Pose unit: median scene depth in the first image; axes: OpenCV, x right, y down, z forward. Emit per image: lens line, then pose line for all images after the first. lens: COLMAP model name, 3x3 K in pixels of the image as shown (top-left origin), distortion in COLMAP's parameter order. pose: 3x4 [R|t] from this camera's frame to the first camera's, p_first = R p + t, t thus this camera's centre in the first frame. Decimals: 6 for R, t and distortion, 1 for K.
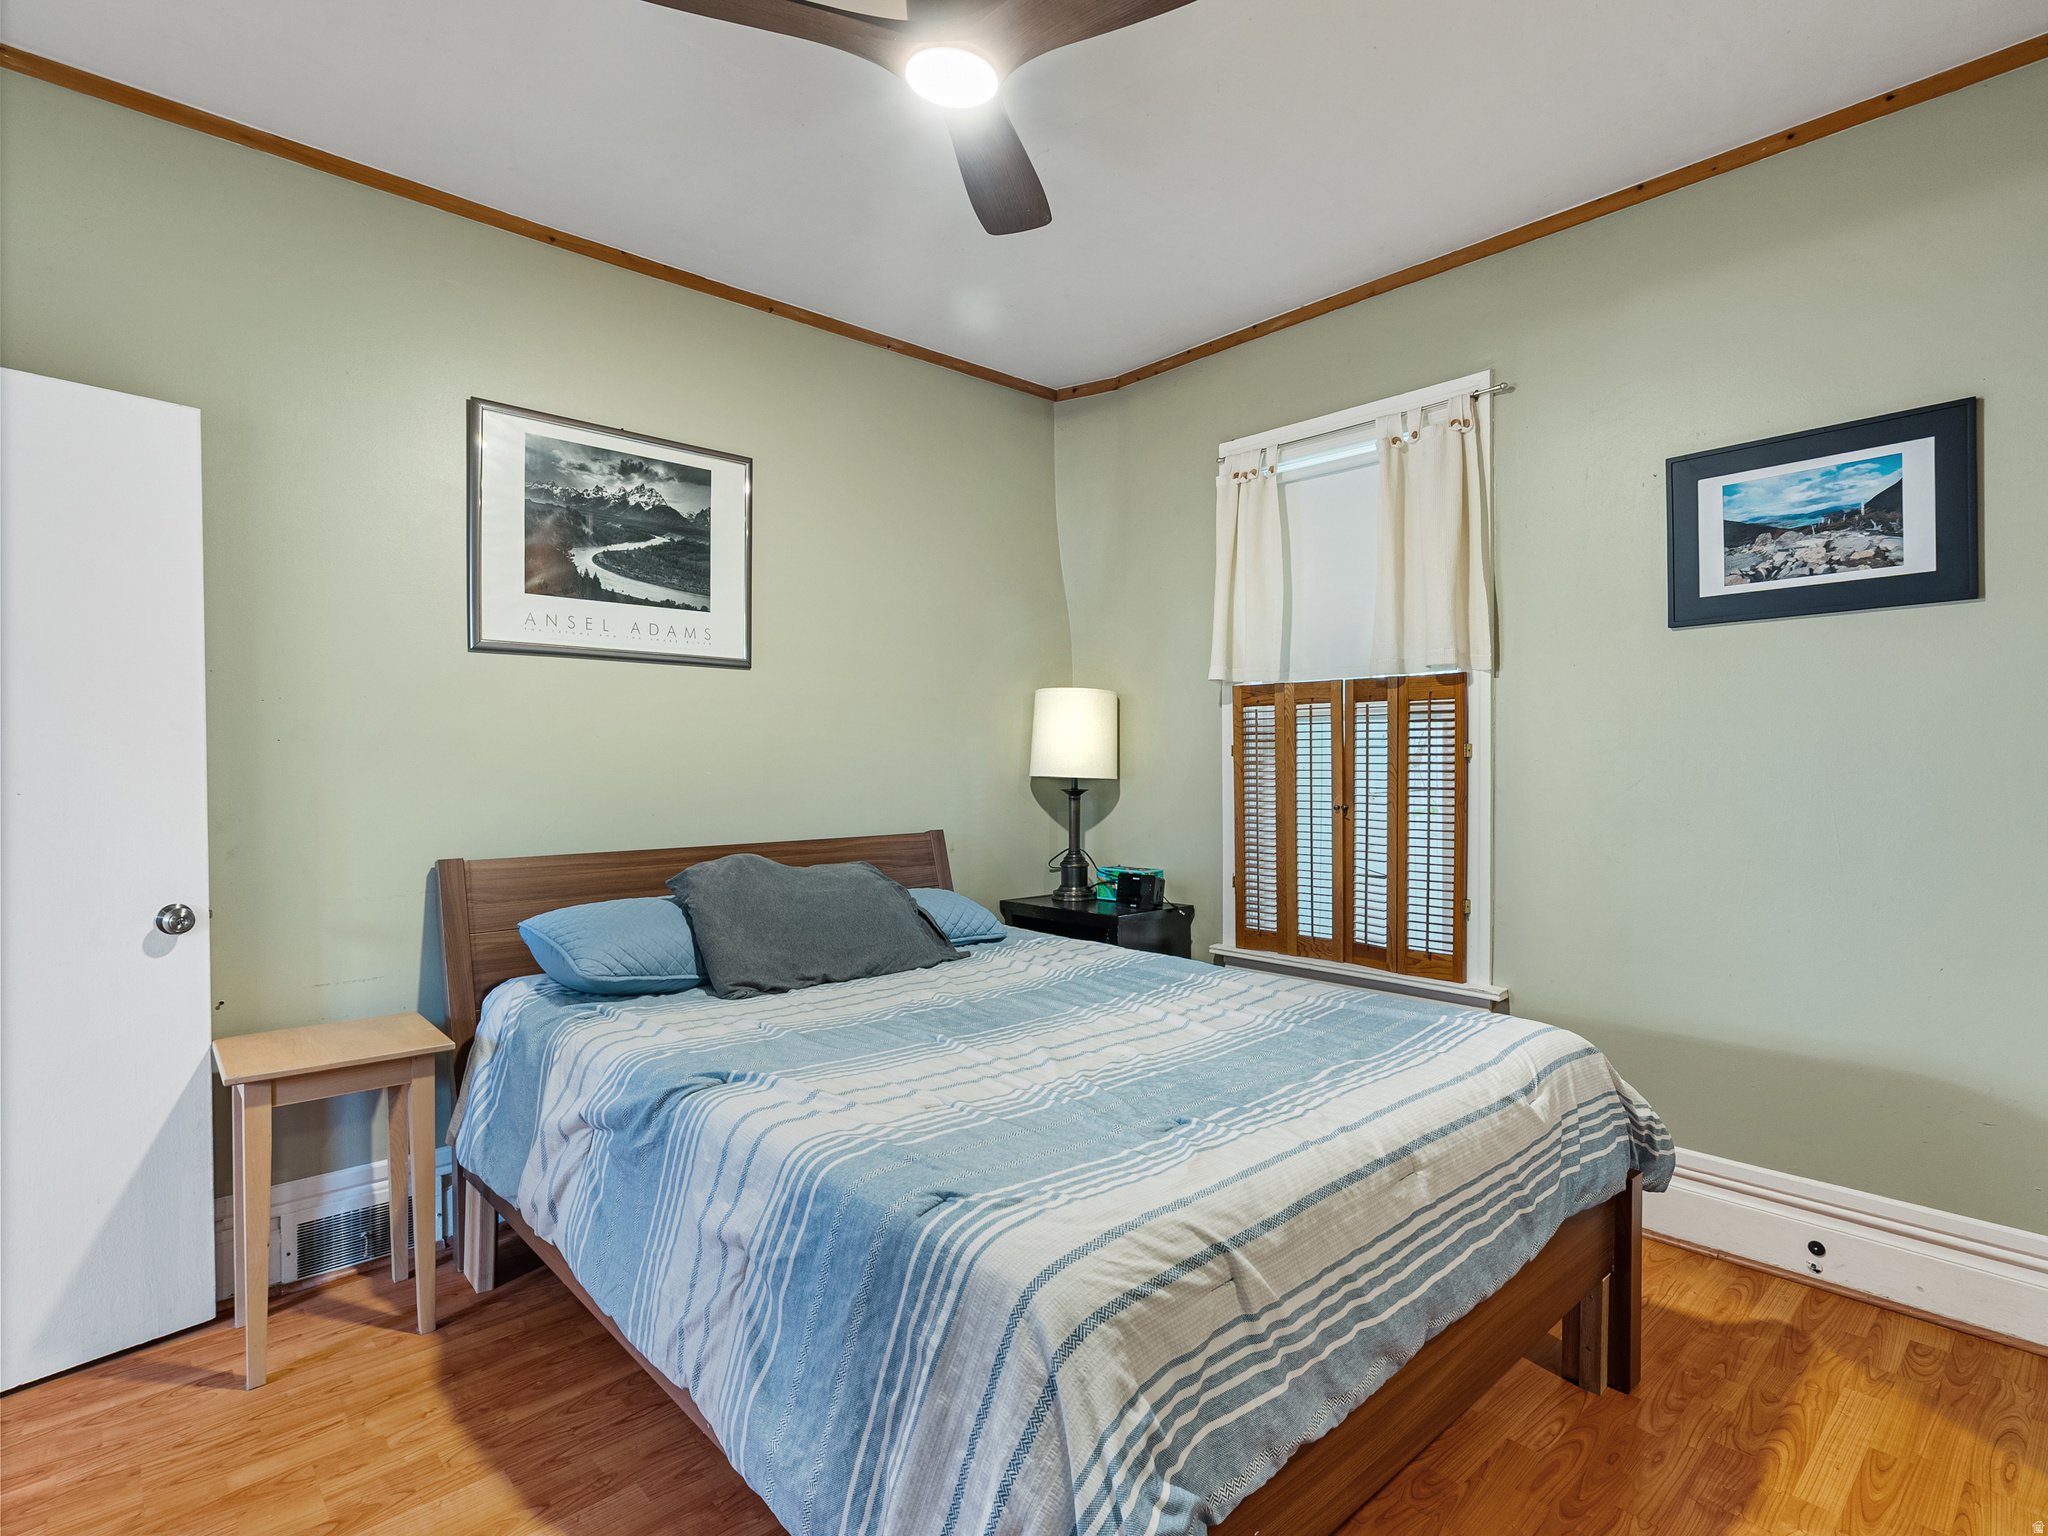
lens RADIAL K [[1046.9, 0, 1029.8], [0, 1046.9, 767.2], [0, 0, 1]] dist [-0.006333, 0.000965]
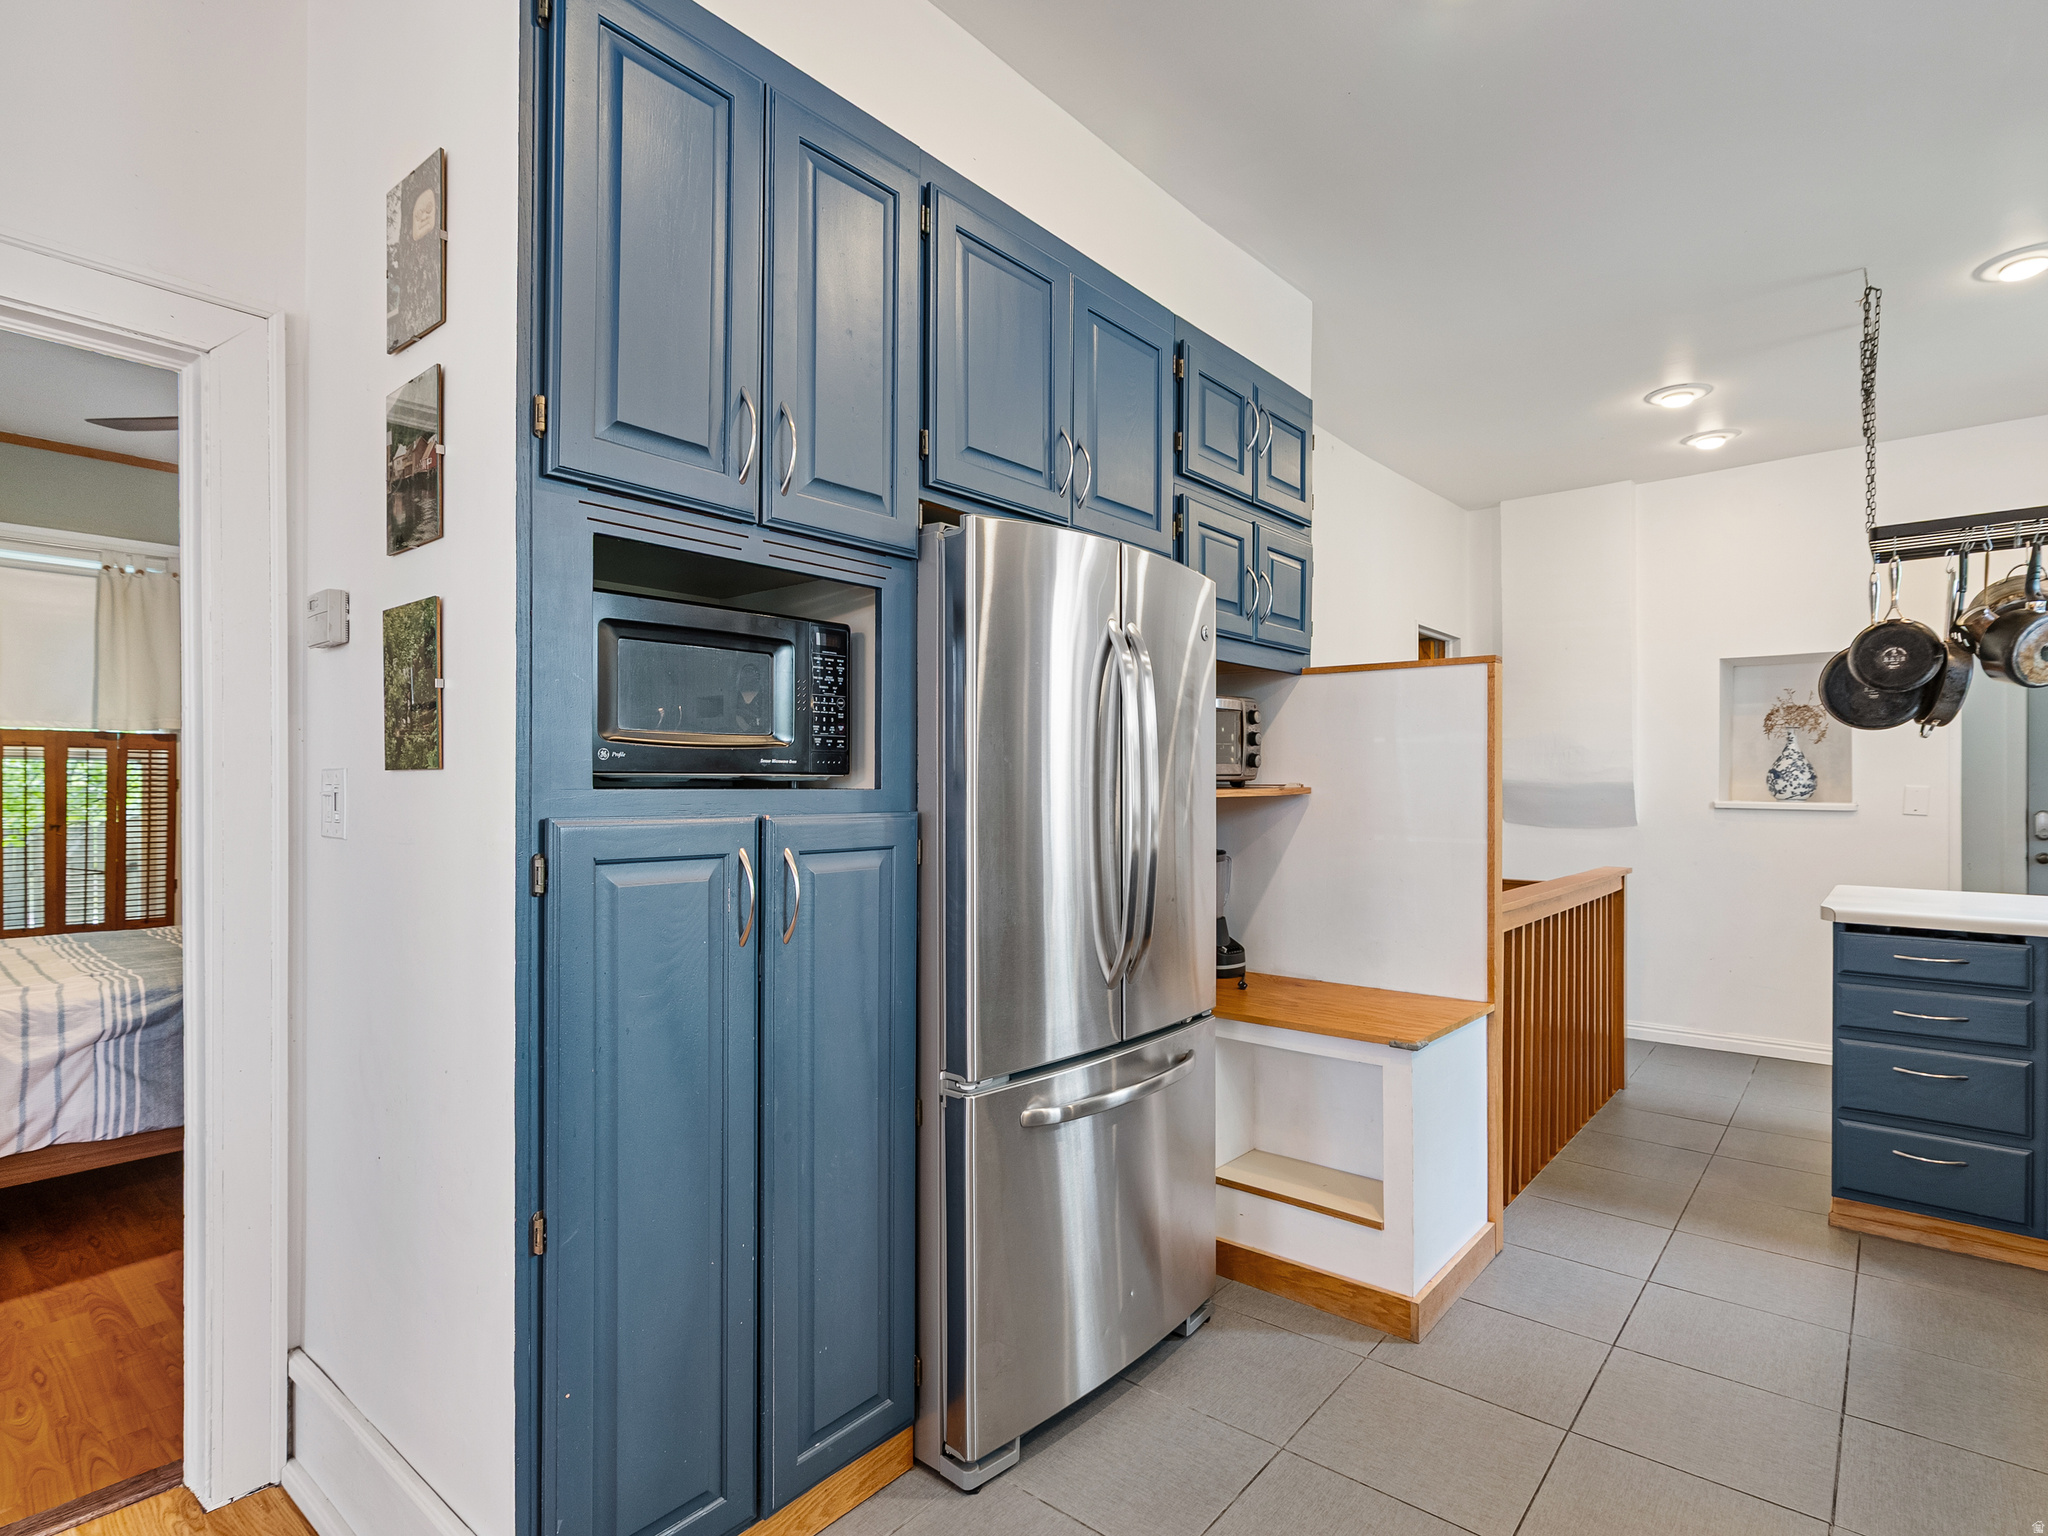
lens RADIAL K [[1048.2, 0, 1022.7], [0, 1048.2, 788.4], [0, 0, 1]] dist [0.000282, 0.001068]
pose [[-0.118842, 0.000953, 0.992913, -1.389000], [0.003990, 0.999992, -0.000482, -0.003594], [-0.992905, 0.003905, -0.118845, -0.075966]]
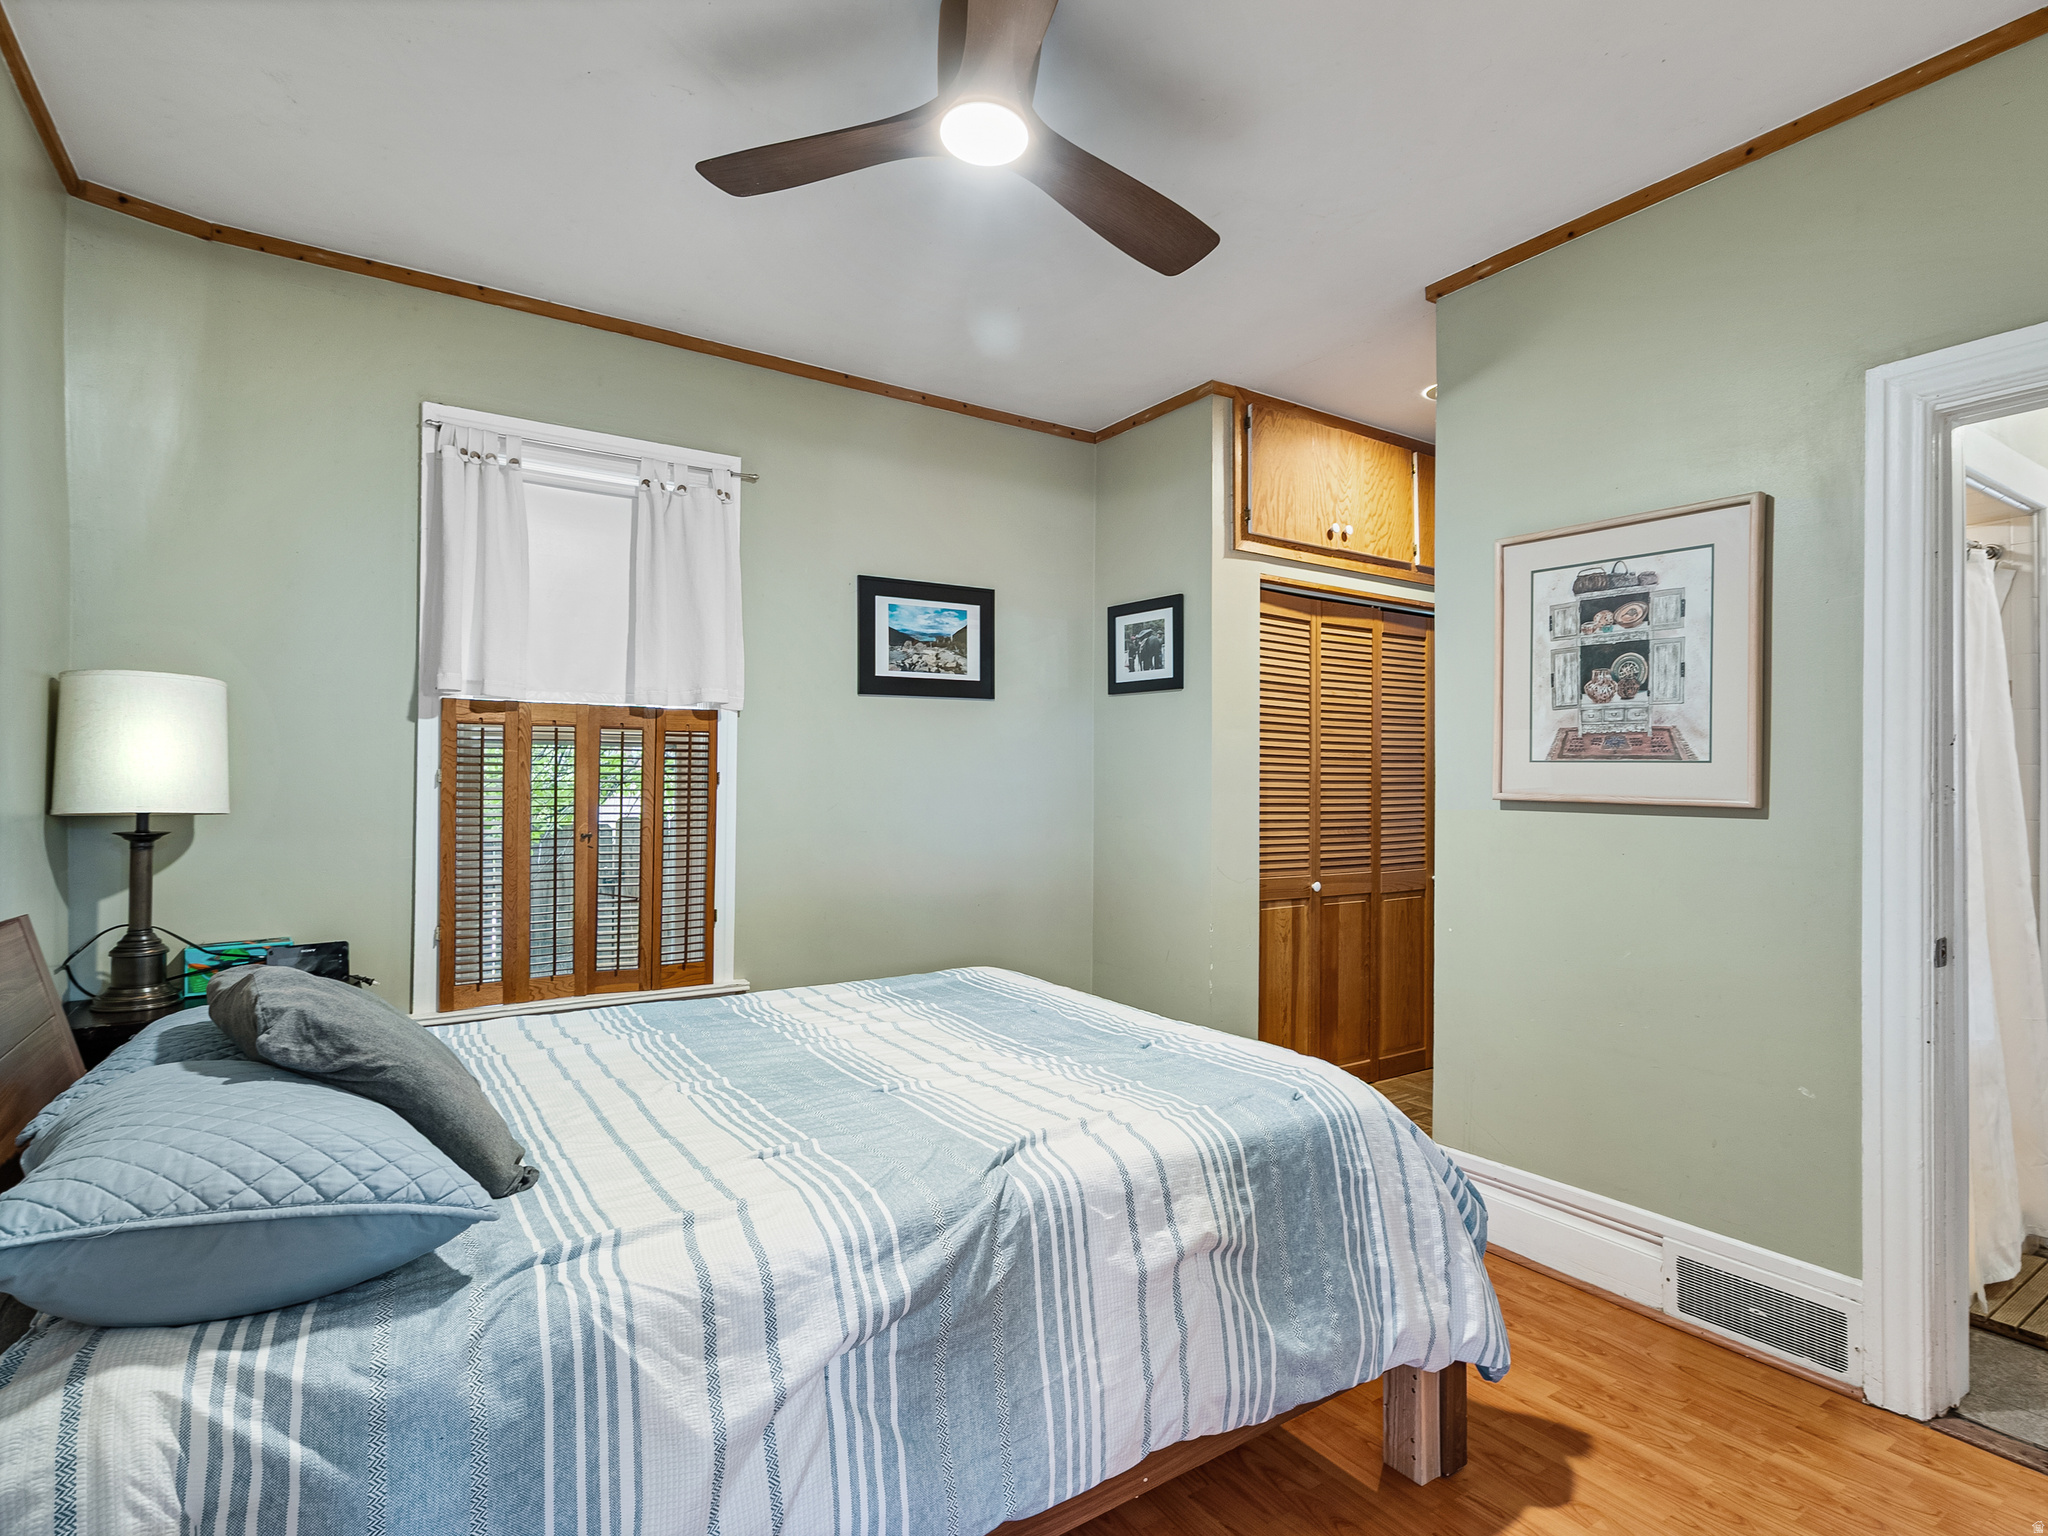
lens RADIAL K [[1046.9, 0, 1029.8], [0, 1046.9, 767.2], [0, 0, 1]] dist [-0.006333, 0.000965]
pose [[0.142684, 0.017985, 0.989605, -0.717445], [0.003776, 0.999818, -0.018715, -0.005847], [-0.989761, 0.006407, 0.142590, 0.535712]]
